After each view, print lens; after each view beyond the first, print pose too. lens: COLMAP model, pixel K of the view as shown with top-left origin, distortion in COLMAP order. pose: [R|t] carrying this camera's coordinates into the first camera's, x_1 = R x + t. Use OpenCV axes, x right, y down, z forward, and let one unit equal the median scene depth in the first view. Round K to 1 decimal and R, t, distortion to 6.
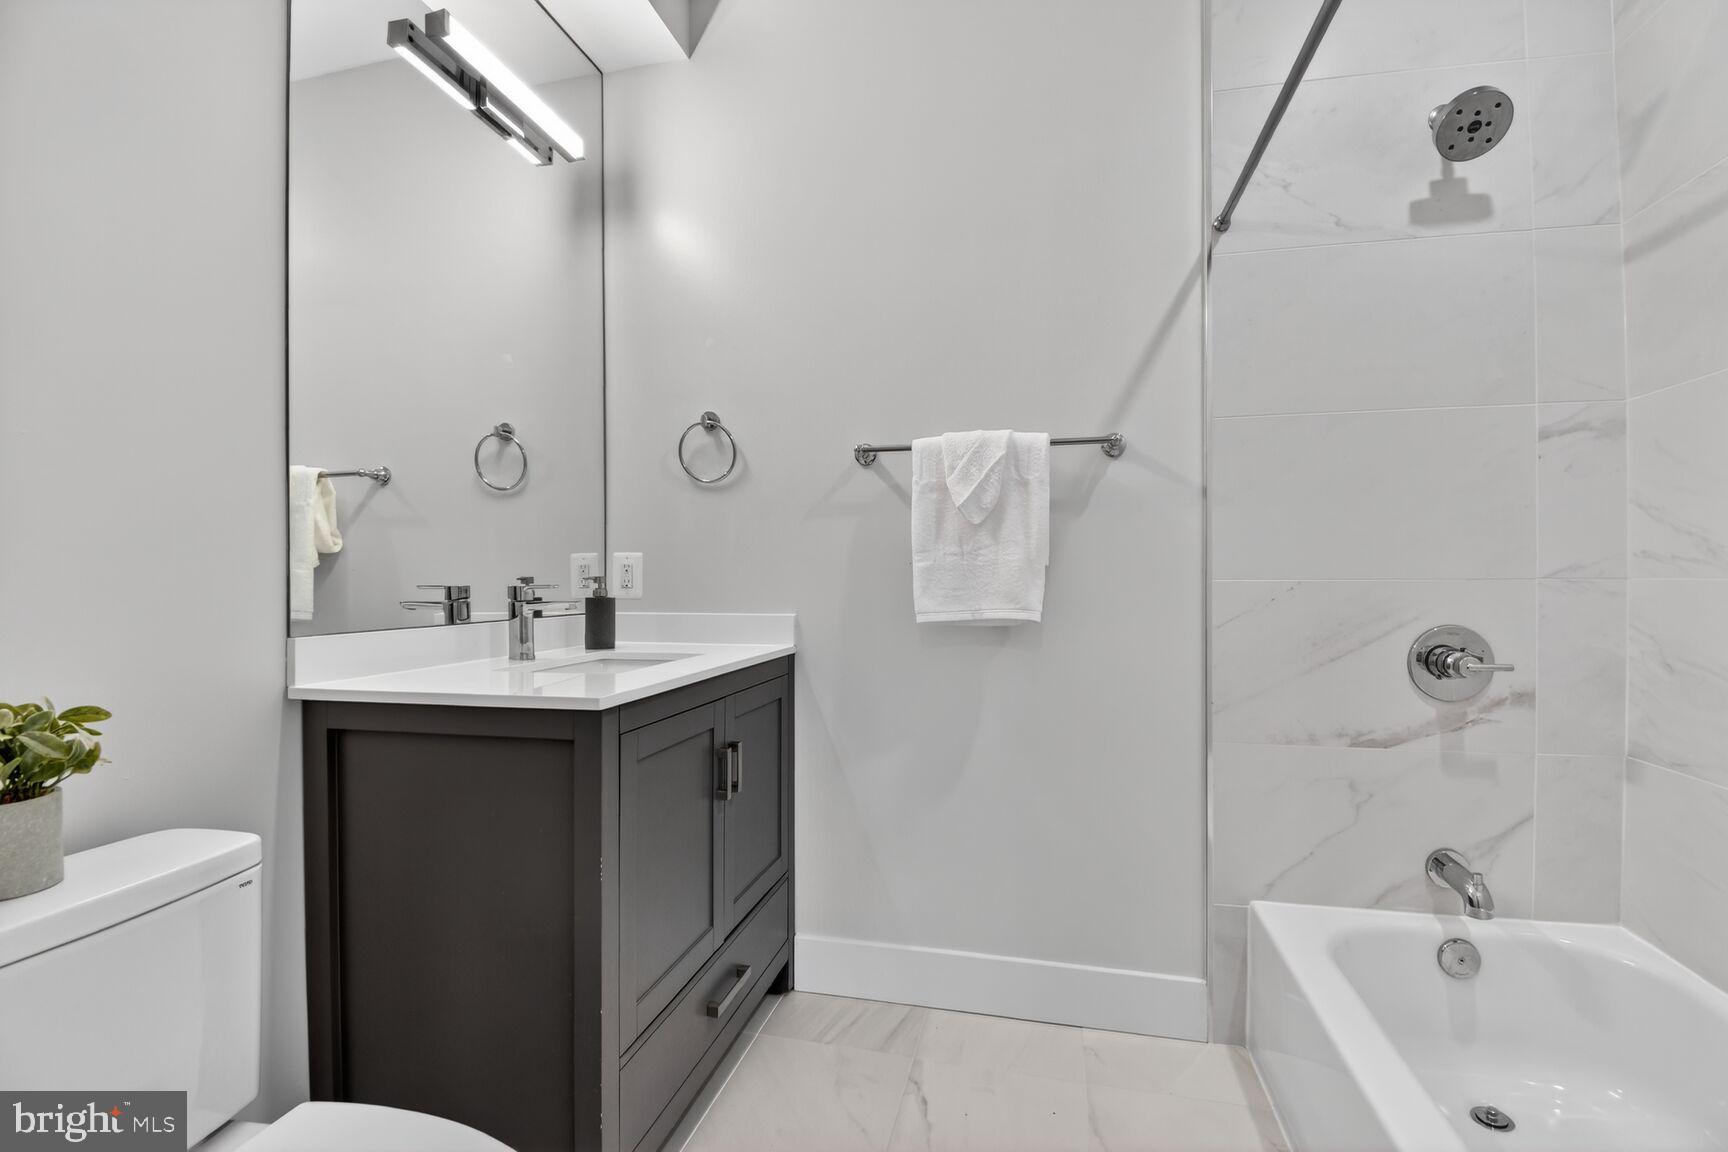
lens RADIAL K [[790.1, 0, 870.4], [0, 790.1, 576.4], [0, 0, 1]] dist [0.004779, -0.006519]
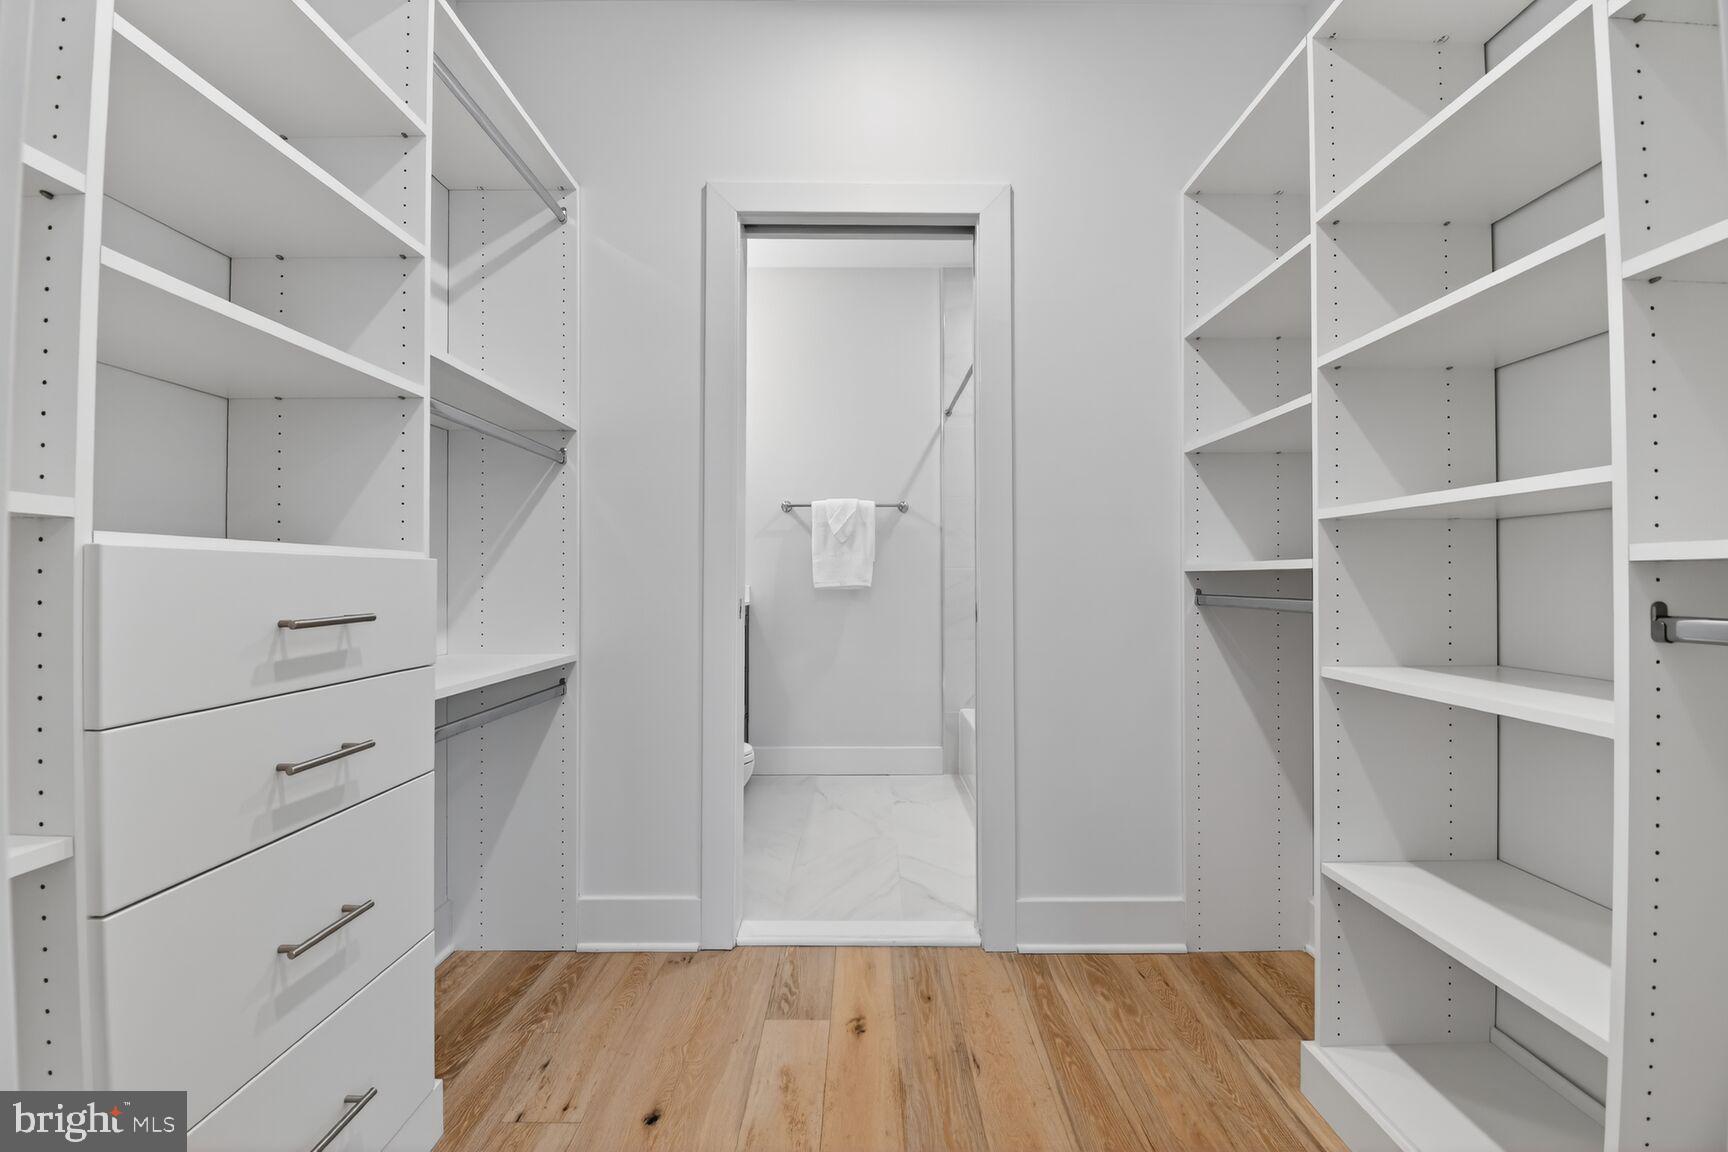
lens RADIAL K [[790.1, 0, 864.1], [0, 790.1, 571.7], [0, 0, 1]] dist [0.004779, -0.006519]
pose [[0.976742, 0.001008, 0.214417, -0.273871], [-0.001103, 0.999999, 0.000324, 0.014504], [-0.214416, -0.000553, 0.976742, -1.139100]]
